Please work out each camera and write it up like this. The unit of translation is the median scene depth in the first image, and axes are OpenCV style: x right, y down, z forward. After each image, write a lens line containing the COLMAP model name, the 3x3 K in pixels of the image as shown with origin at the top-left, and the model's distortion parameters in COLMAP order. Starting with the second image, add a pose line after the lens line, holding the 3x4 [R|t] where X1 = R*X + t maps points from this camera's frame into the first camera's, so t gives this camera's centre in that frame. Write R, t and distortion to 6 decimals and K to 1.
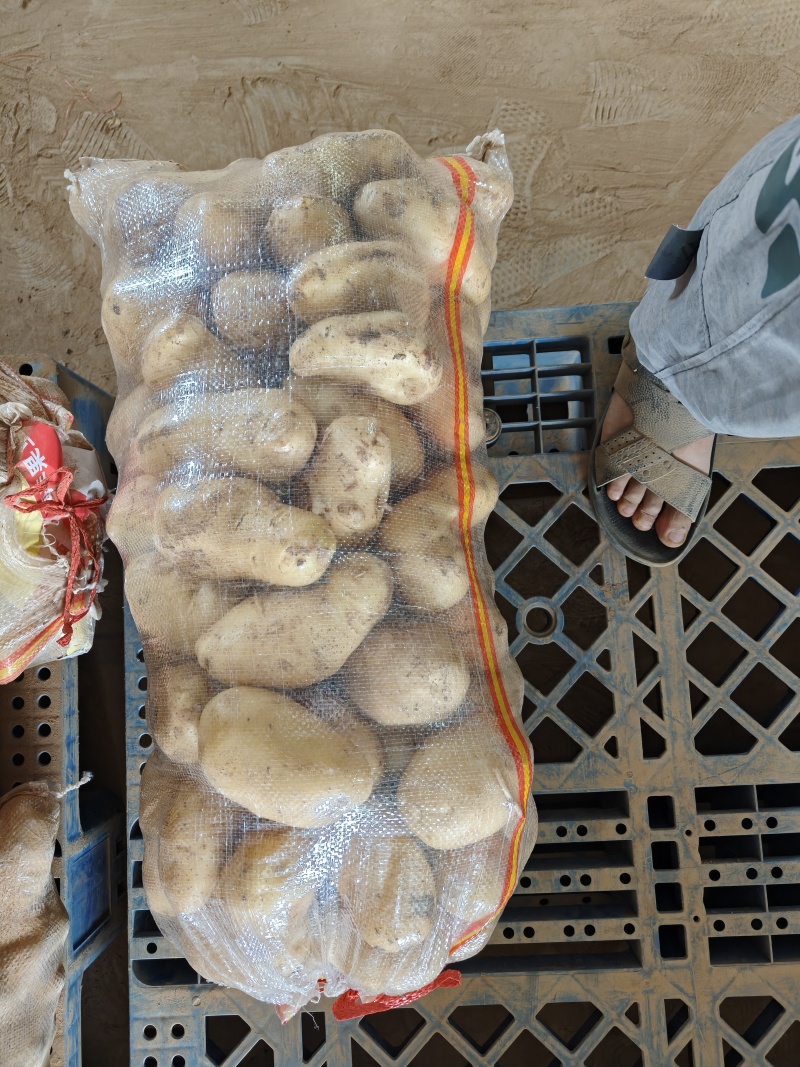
lens RADIAL K [[737.8, 0, 401.8], [0, 737.8, 529.7], [0, 0, 1]] dist [0.003014, -0.003116]
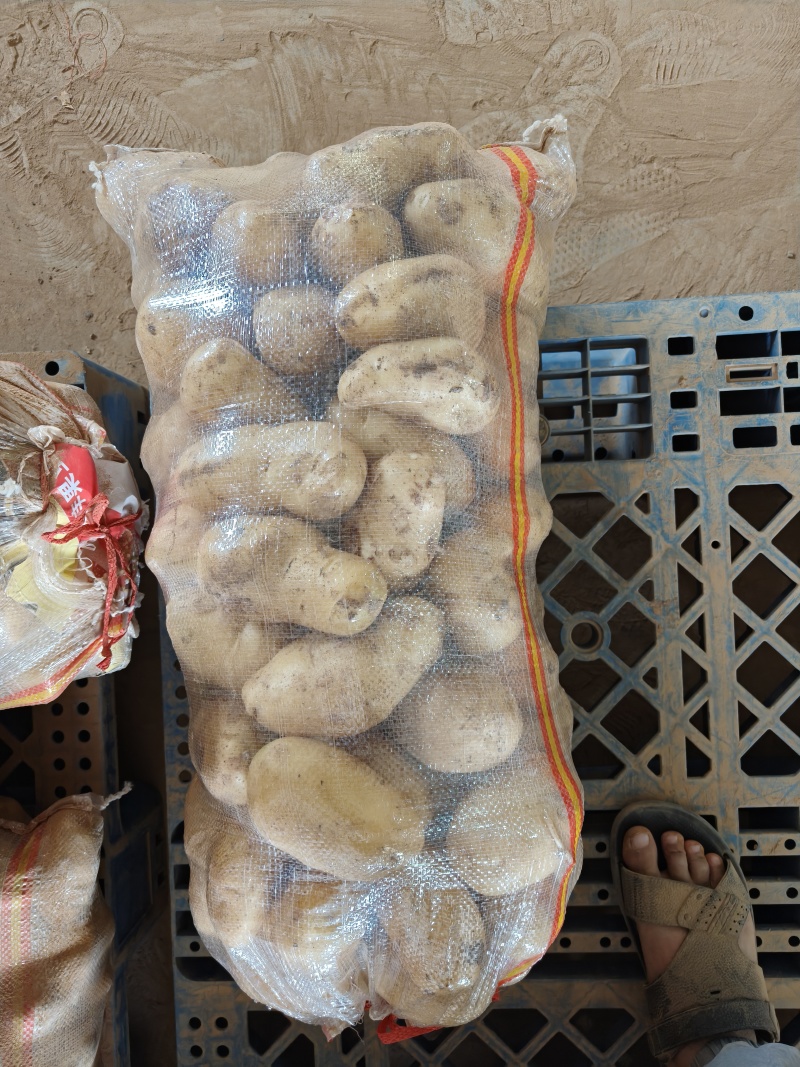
lens RADIAL K [[737.8, 0, 397.9], [0, 737.8, 537.5], [0, 0, 1]] dist [0.003014, -0.003116]
pose [[0.999630, 0.010667, -0.025016, -0.041333], [-0.008283, 0.995581, 0.093539, -0.108528], [0.025903, -0.093298, 0.995301, 0.044957]]
